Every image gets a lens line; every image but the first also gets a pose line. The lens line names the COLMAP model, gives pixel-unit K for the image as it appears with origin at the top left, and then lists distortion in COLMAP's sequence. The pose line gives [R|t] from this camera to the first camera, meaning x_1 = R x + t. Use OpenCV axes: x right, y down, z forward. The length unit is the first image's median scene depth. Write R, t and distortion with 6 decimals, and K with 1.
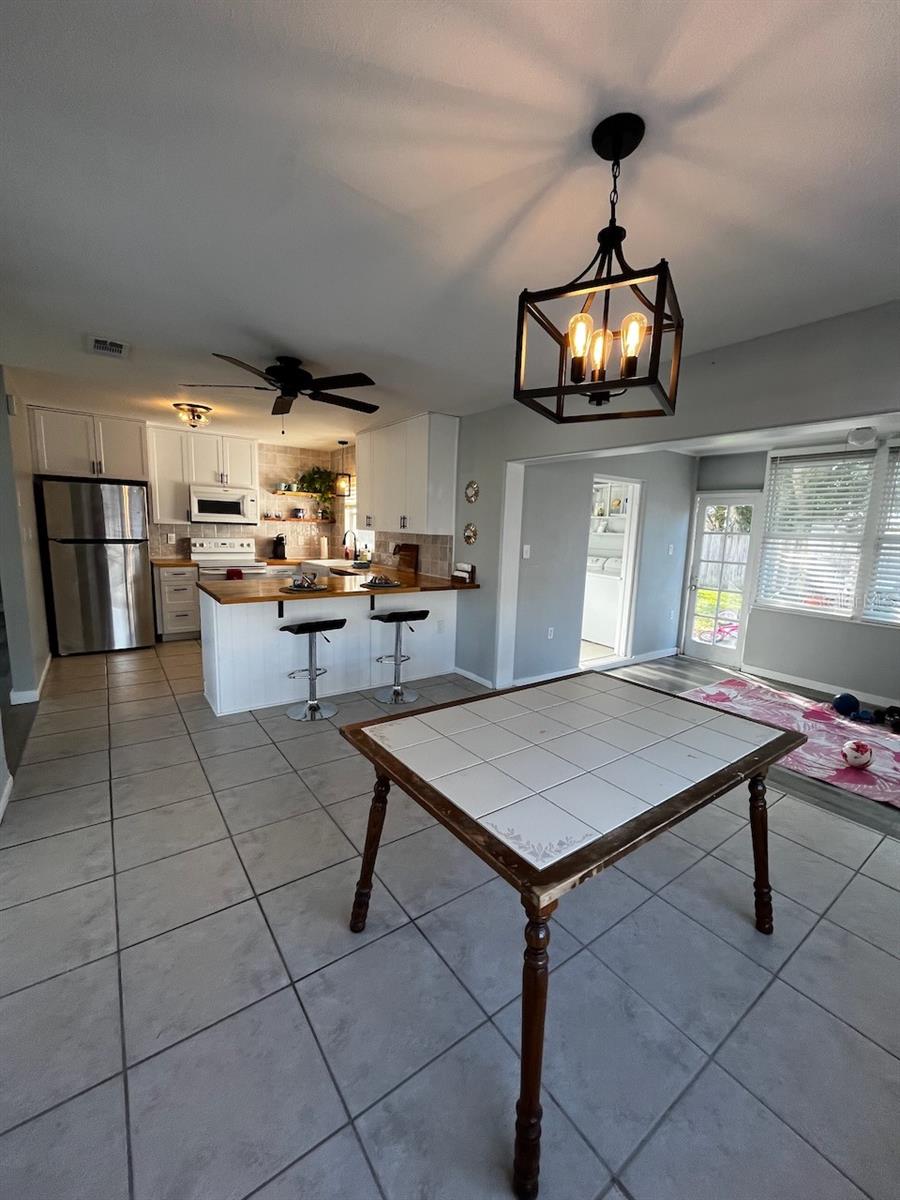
lens RADIAL K [[482.6, 0, 455.1], [0, 482.6, 600.9], [0, 0, 1]] dist [-0.004332, -0.000508]
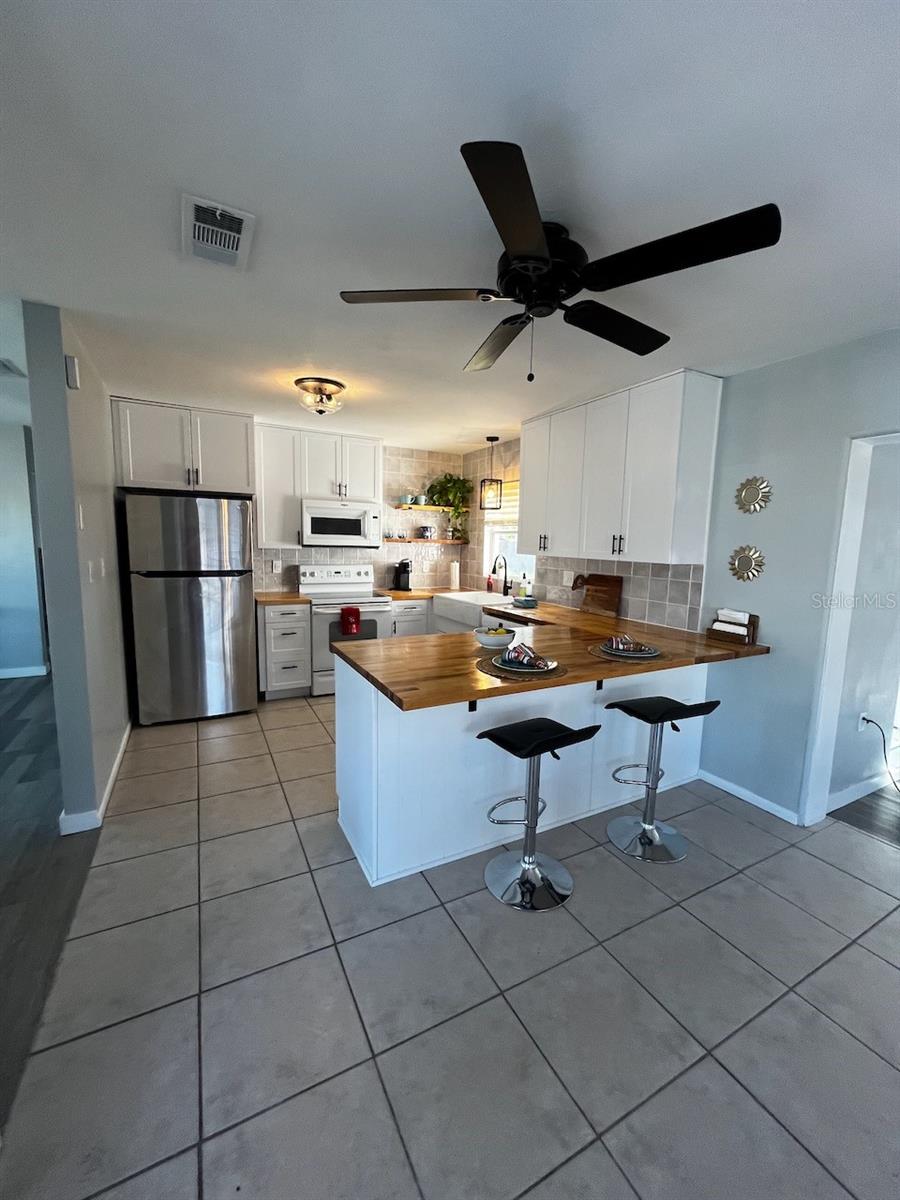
lens RADIAL K [[482.6, 0, 455.1], [0, 482.6, 600.9], [0, 0, 1]] dist [-0.004332, -0.000508]
pose [[0.990478, 0.005594, -0.137559, -0.199431], [-0.010129, 0.999427, -0.032292, -0.053051], [0.137300, 0.033378, 0.989967, 0.270788]]
